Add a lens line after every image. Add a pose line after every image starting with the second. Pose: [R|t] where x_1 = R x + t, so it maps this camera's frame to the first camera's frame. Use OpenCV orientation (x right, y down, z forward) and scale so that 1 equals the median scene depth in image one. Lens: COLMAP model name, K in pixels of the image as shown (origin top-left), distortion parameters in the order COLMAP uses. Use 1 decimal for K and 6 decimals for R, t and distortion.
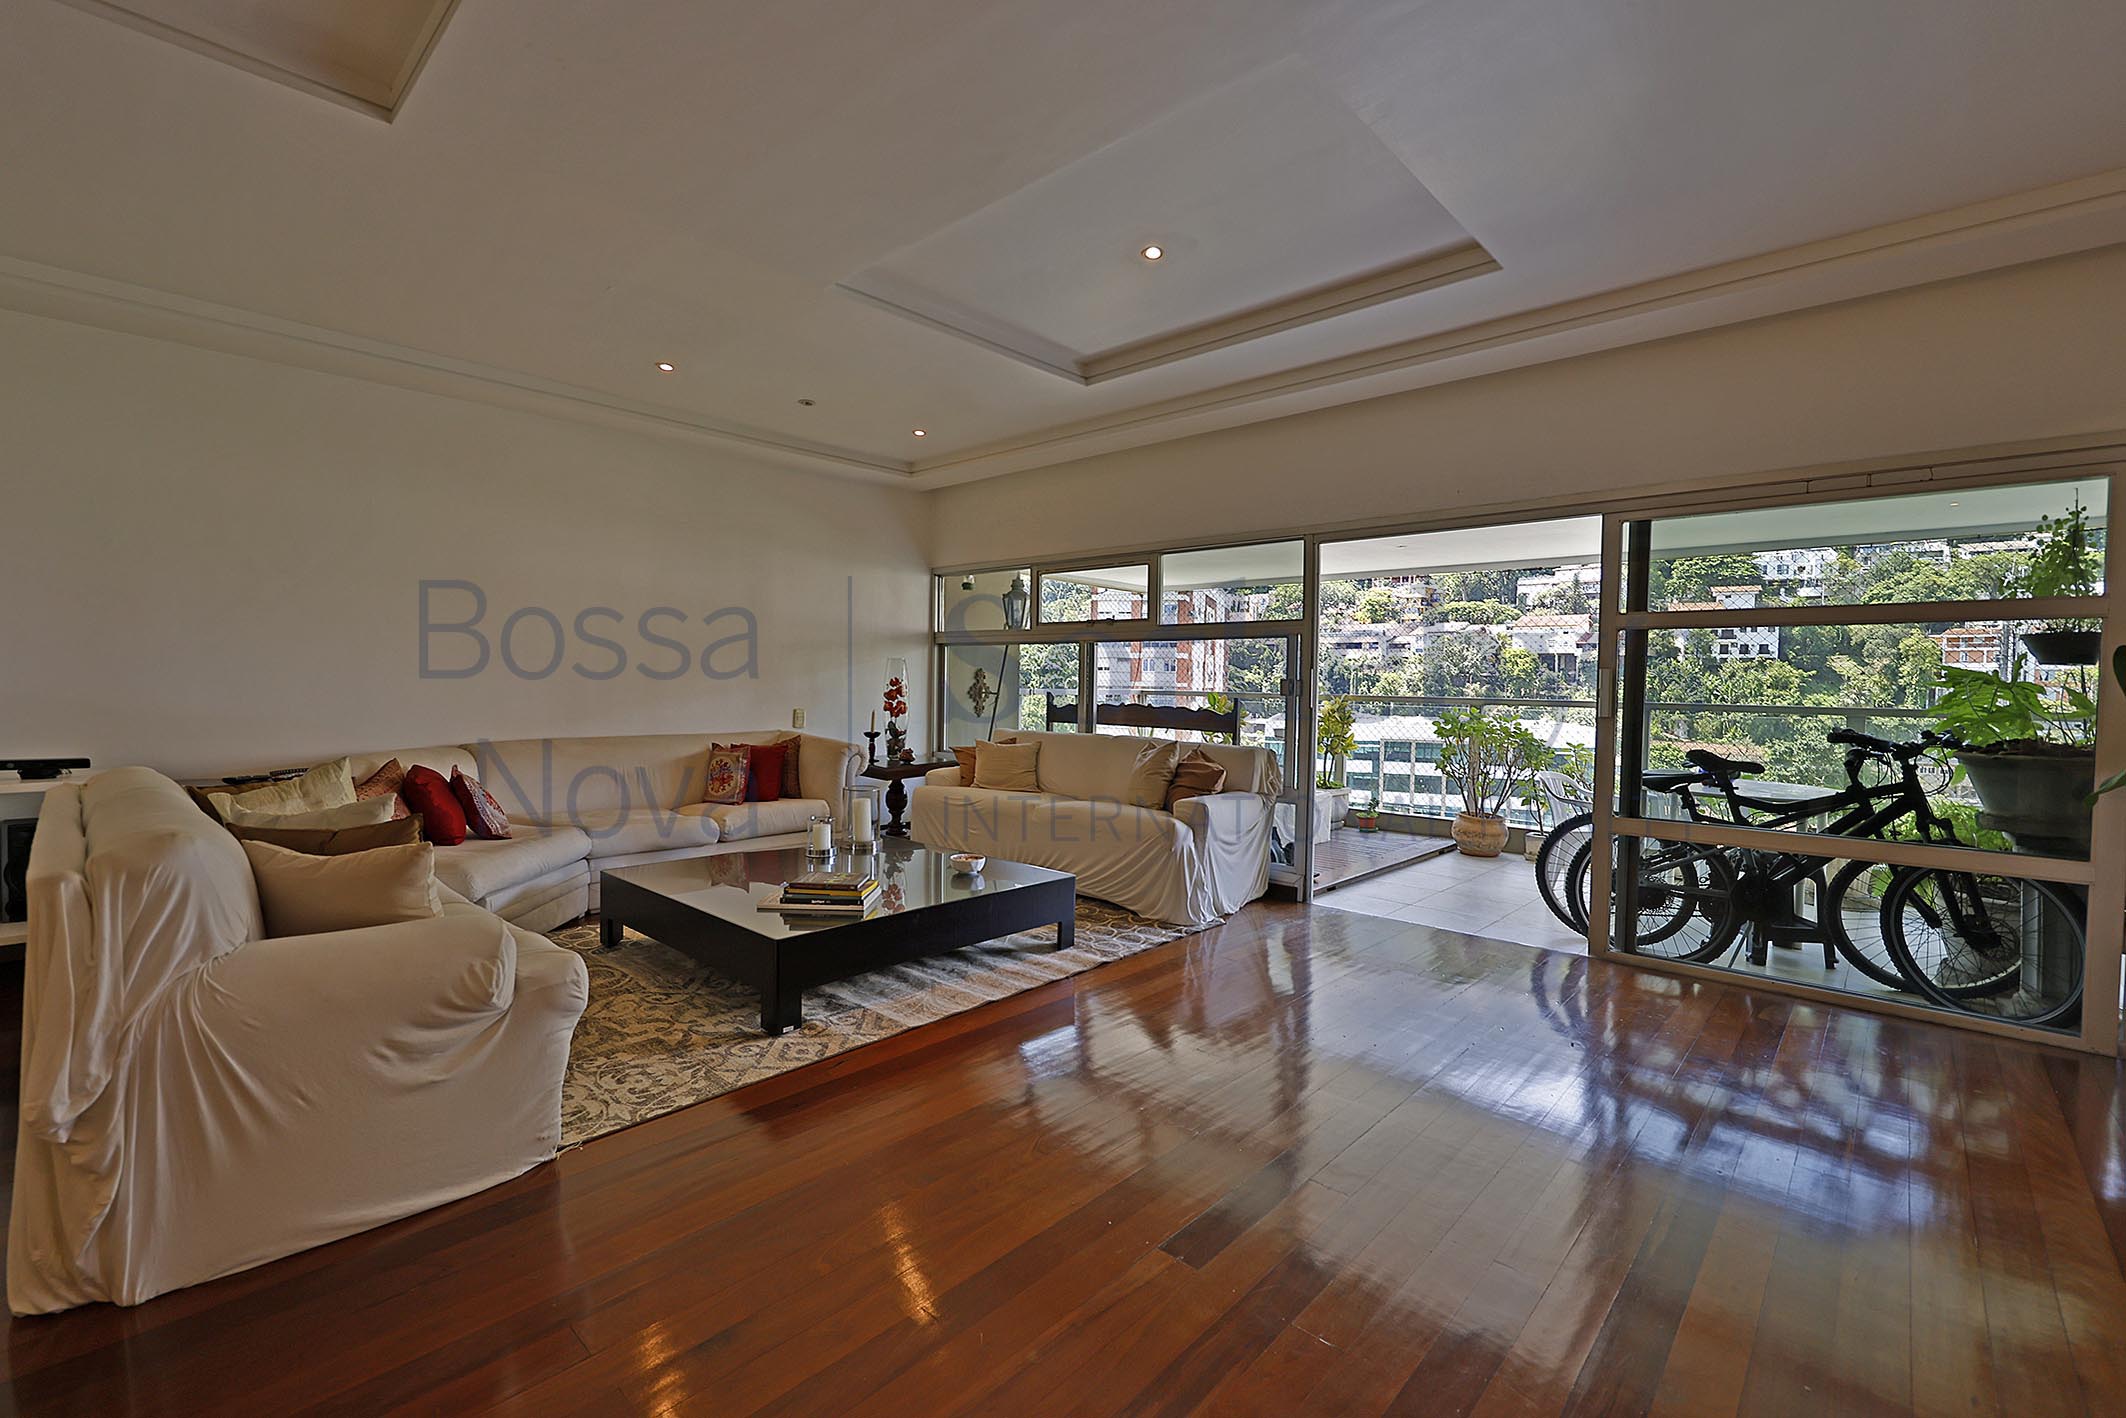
lens RADIAL K [[910.1, 0, 1063.0], [0, 910.1, 709.0], [0, 0, 1]] dist [0.002828, -0.000088]
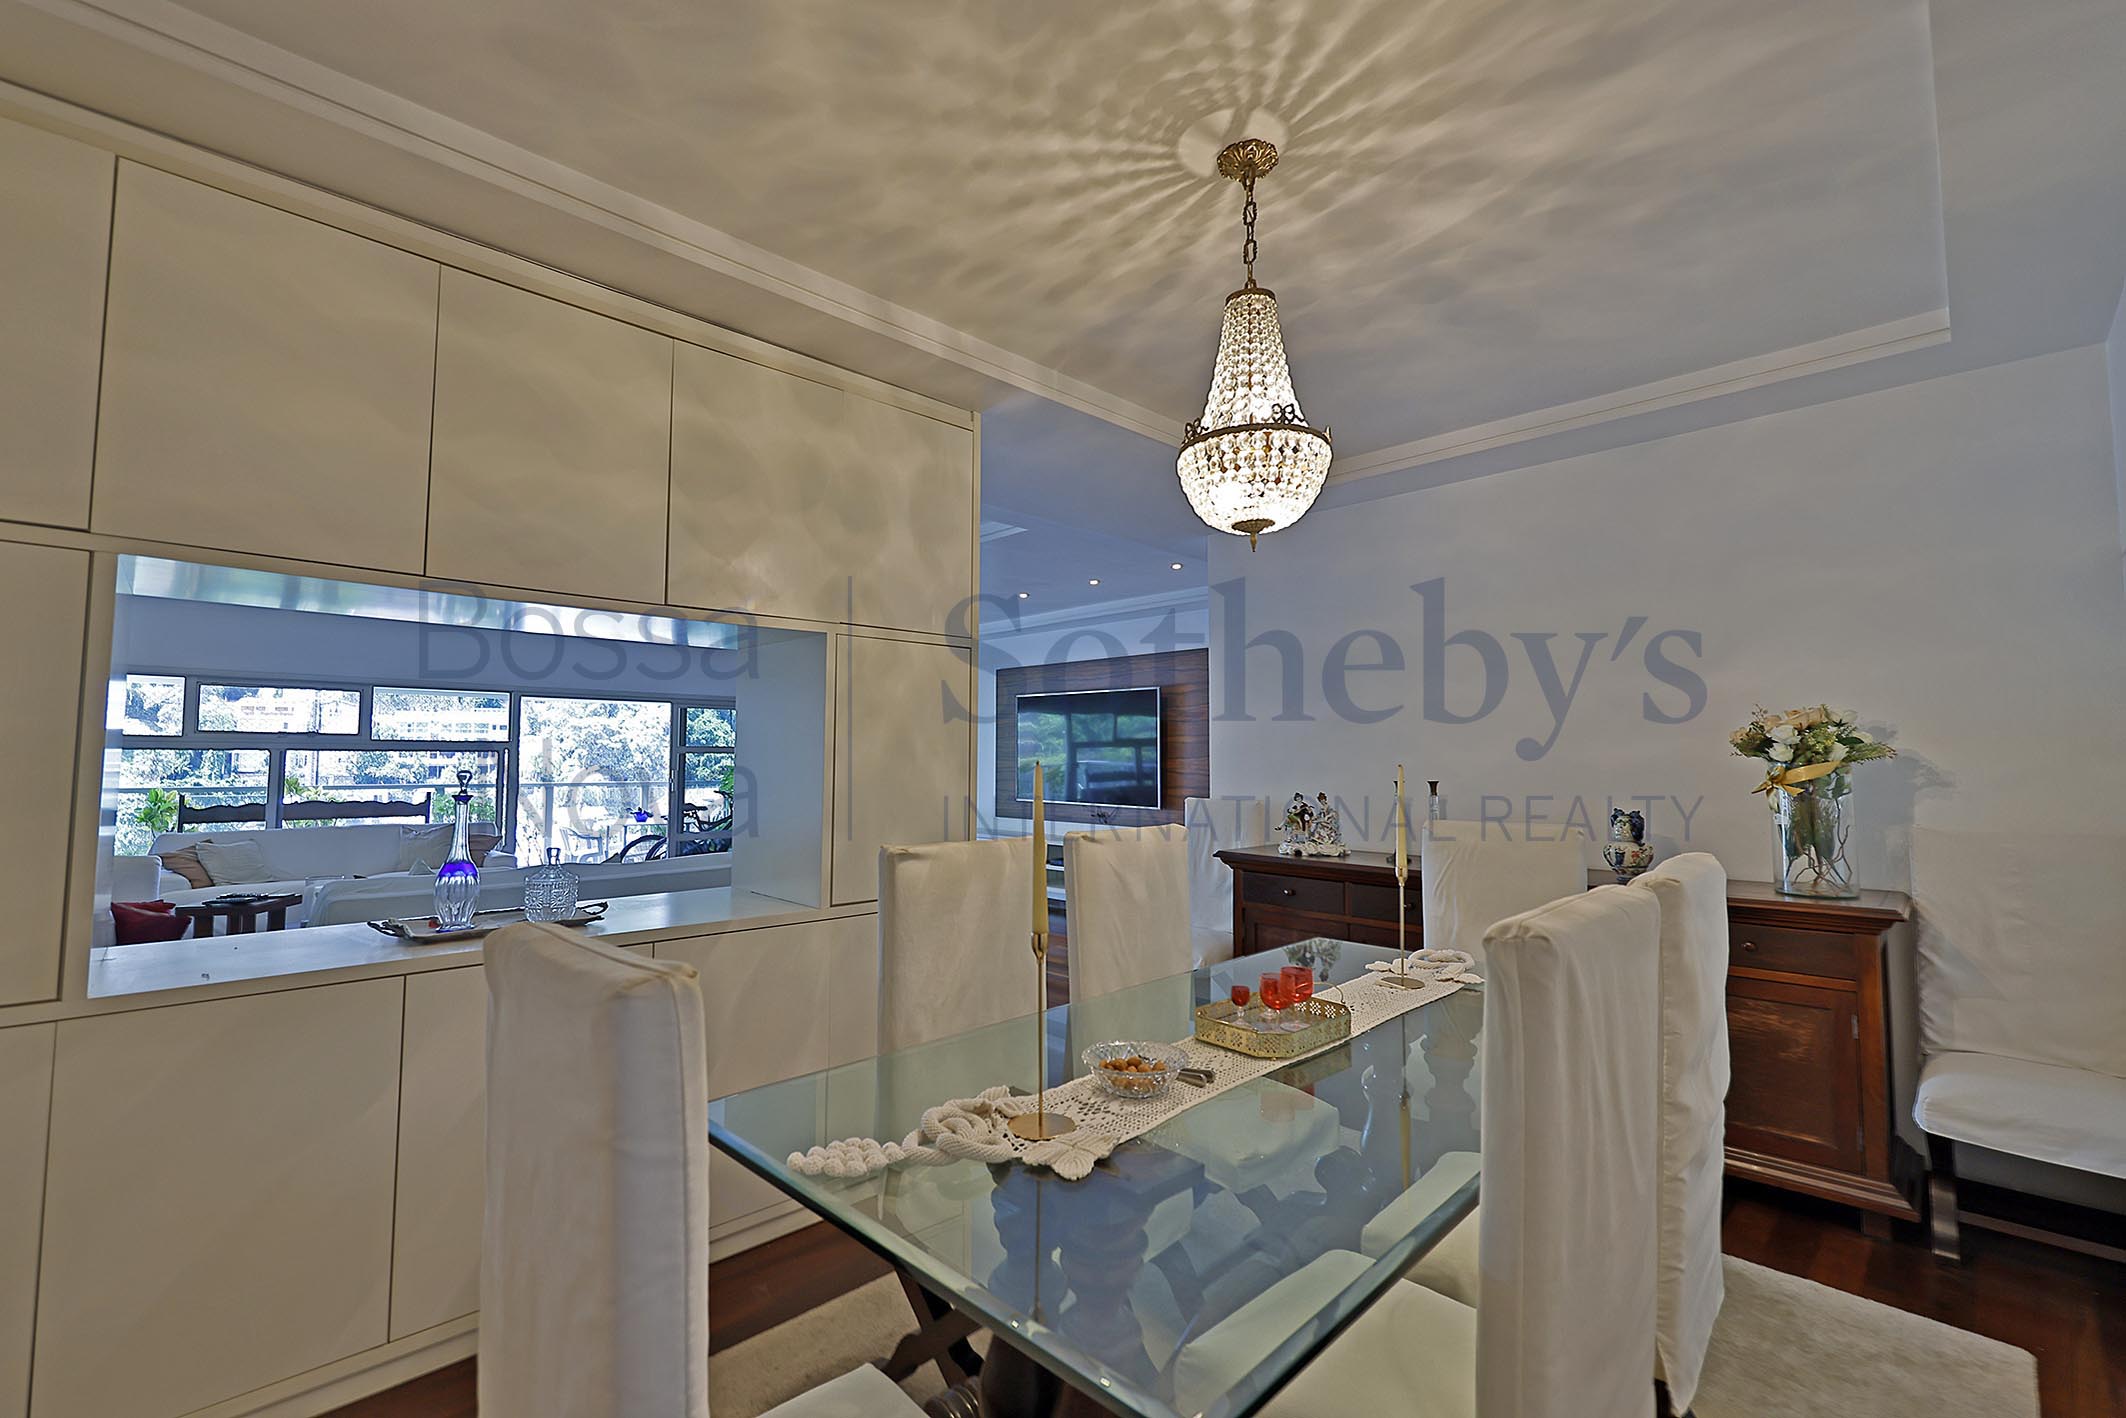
lens RADIAL K [[890.7, 0, 1063.0], [0, 890.7, 709.0], [0, 0, 1]] dist [0.000800, -0.000139]
pose [[0.037283, 0.042944, 0.998382, -1.454214], [0.028155, 0.998634, -0.044006, -0.064936], [-0.998908, 0.029750, 0.036023, -0.070805]]
